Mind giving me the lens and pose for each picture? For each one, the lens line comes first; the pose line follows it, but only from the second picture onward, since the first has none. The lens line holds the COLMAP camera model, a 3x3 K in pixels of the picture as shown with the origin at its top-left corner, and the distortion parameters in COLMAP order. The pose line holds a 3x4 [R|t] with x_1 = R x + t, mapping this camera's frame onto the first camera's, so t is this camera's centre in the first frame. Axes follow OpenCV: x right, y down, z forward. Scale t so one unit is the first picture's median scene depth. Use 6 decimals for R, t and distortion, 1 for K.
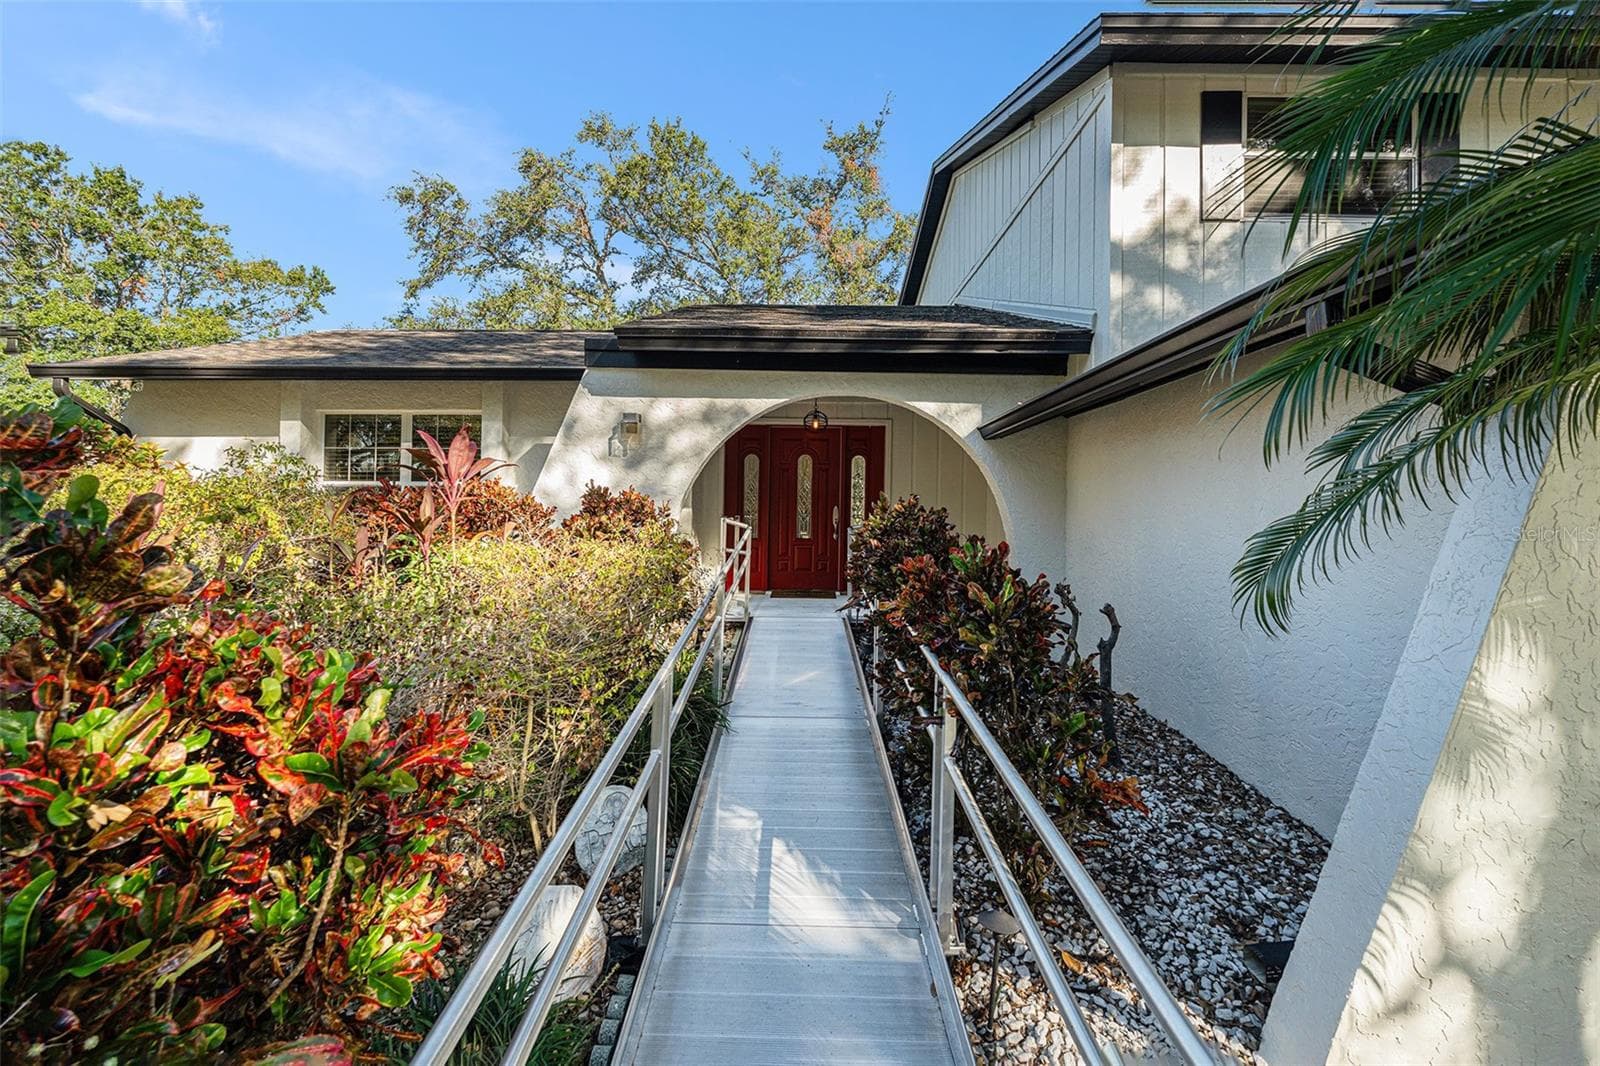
lens RADIAL K [[691.9, 0, 799.0], [0, 691.9, 510.1], [0, 0, 1]] dist [0.000891, -0.000080]
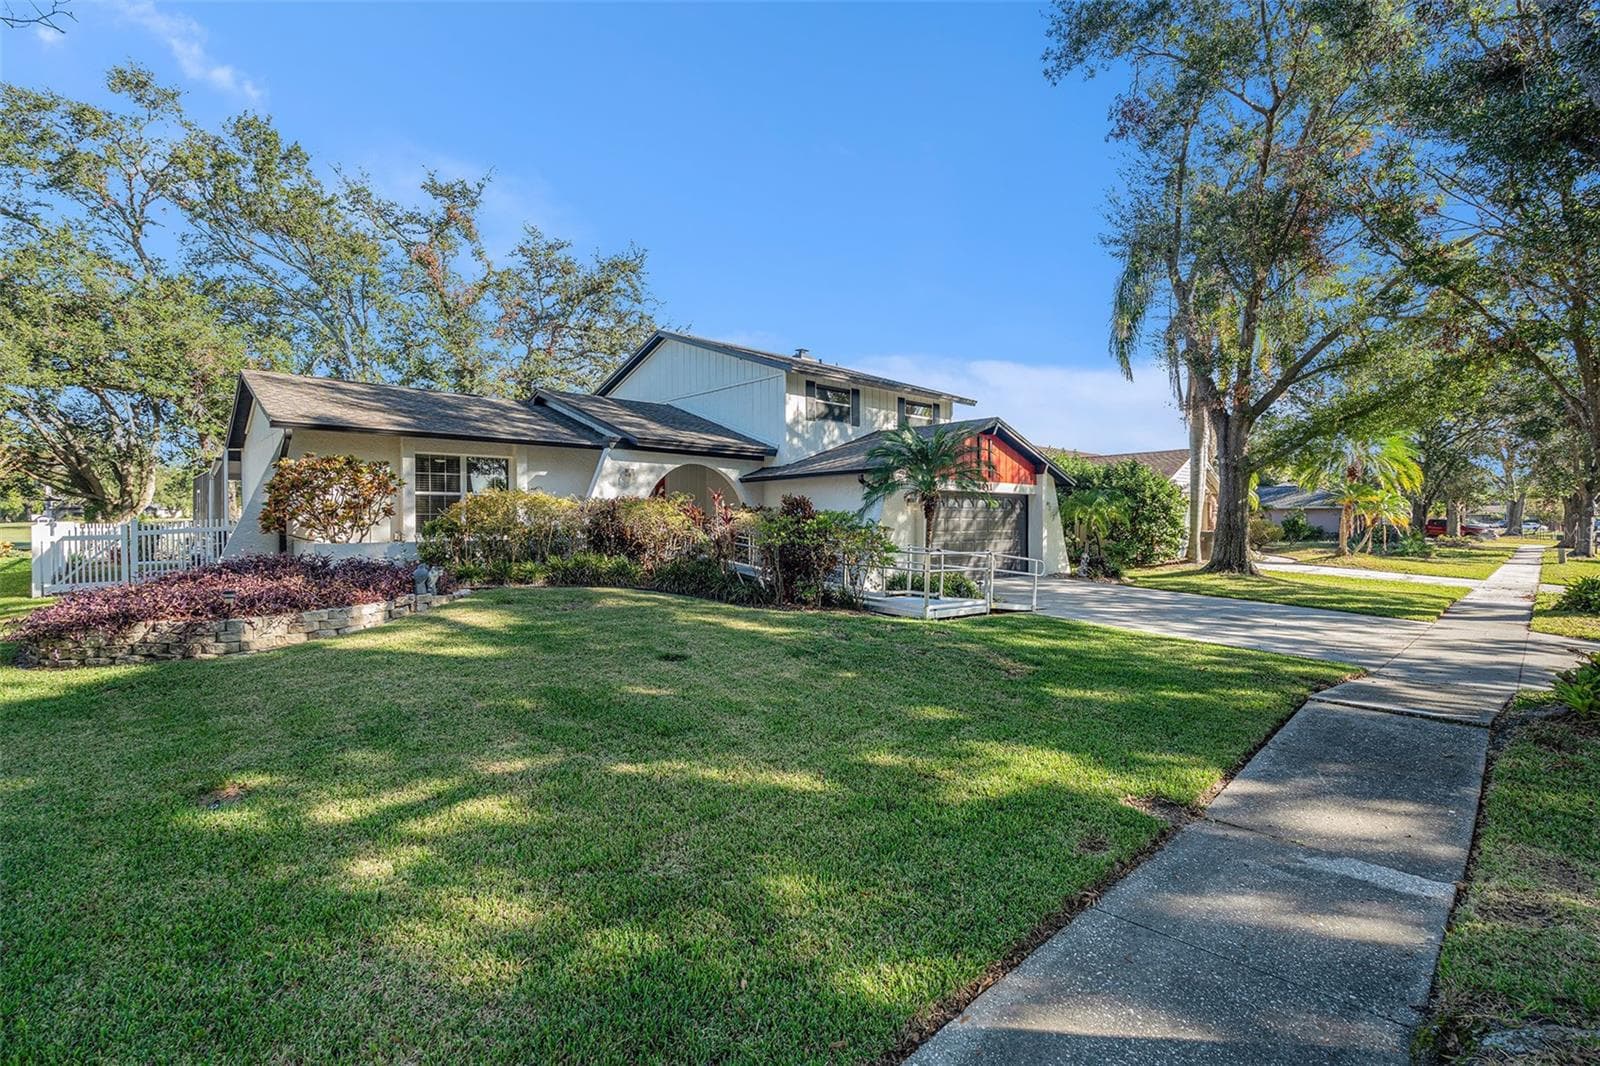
lens RADIAL K [[708.9, 0, 810.4], [0, 708.9, 534.4], [0, 0, 1]] dist [-0.000441, -0.000419]
pose [[0.724142, -0.015222, 0.689483, -0.322668], [0.002177, 0.999802, 0.019787, 0.010622], [-0.689647, -0.012828, 0.724032, -0.270076]]
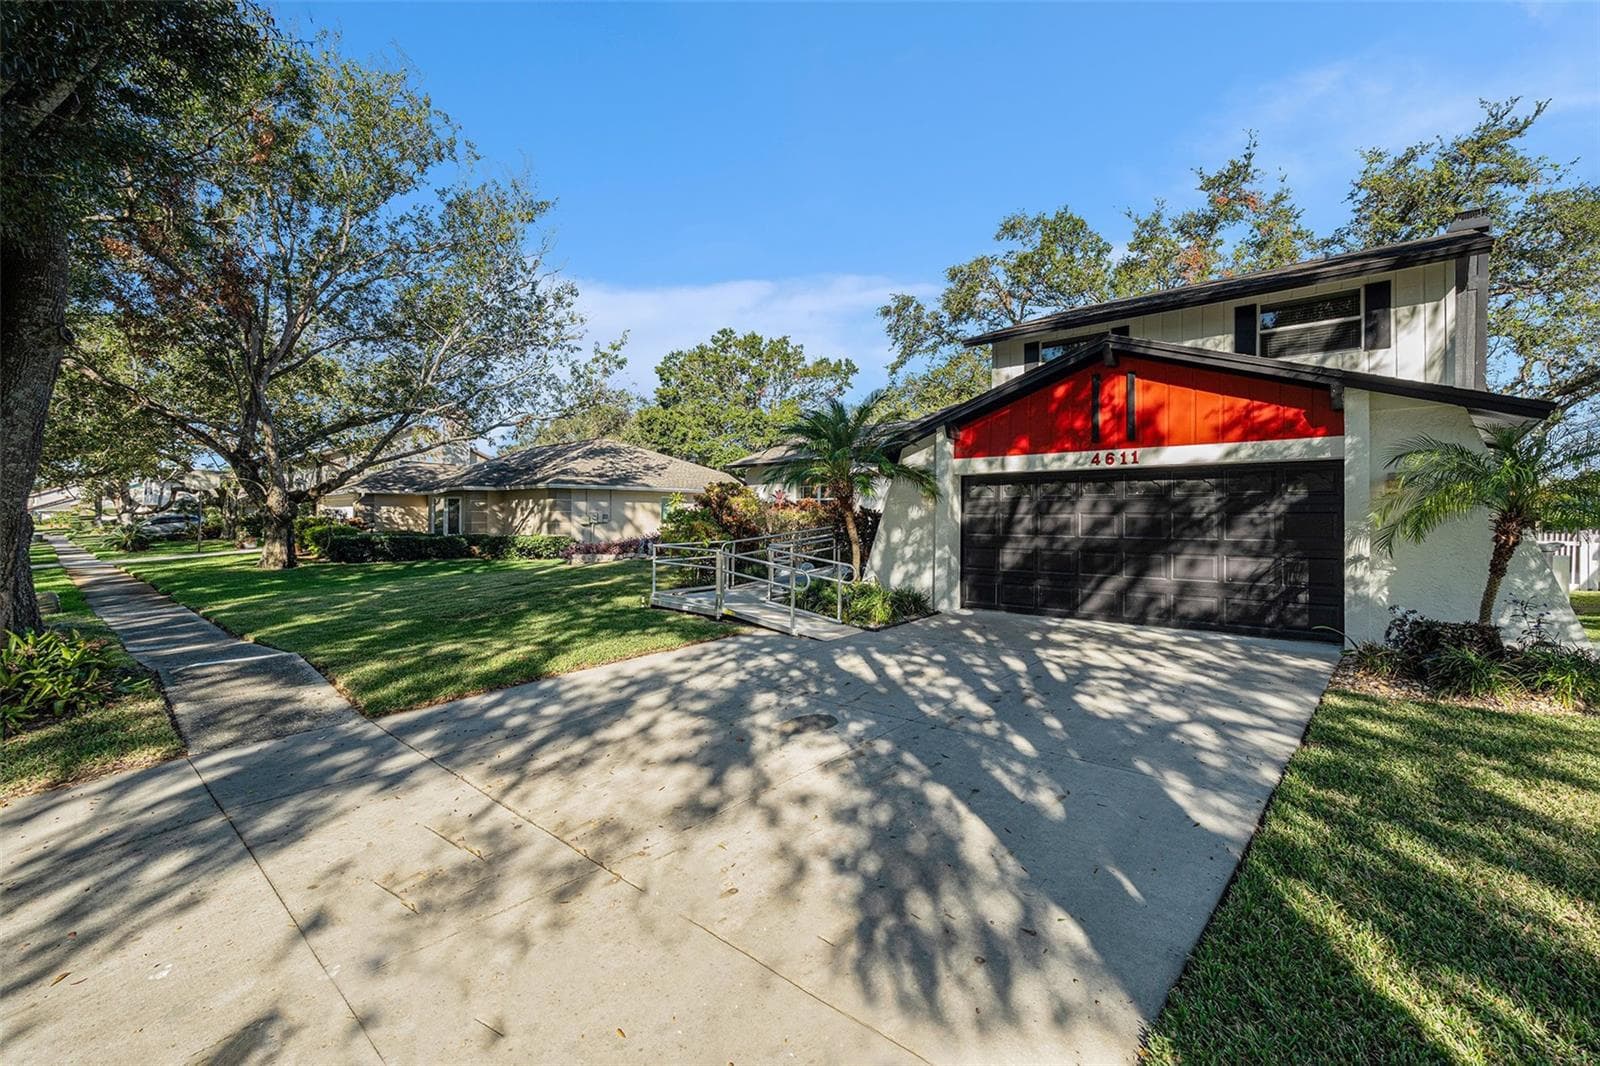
lens RADIAL K [[708.9, 0, 810.4], [0, 708.9, 534.4], [0, 0, 1]] dist [-0.000441, -0.000419]
pose [[0.757036, 0.007379, -0.653331, 0.332073], [0.004202, 0.999861, 0.016162, 0.013739], [0.653359, -0.014981, 0.756900, -0.303531]]
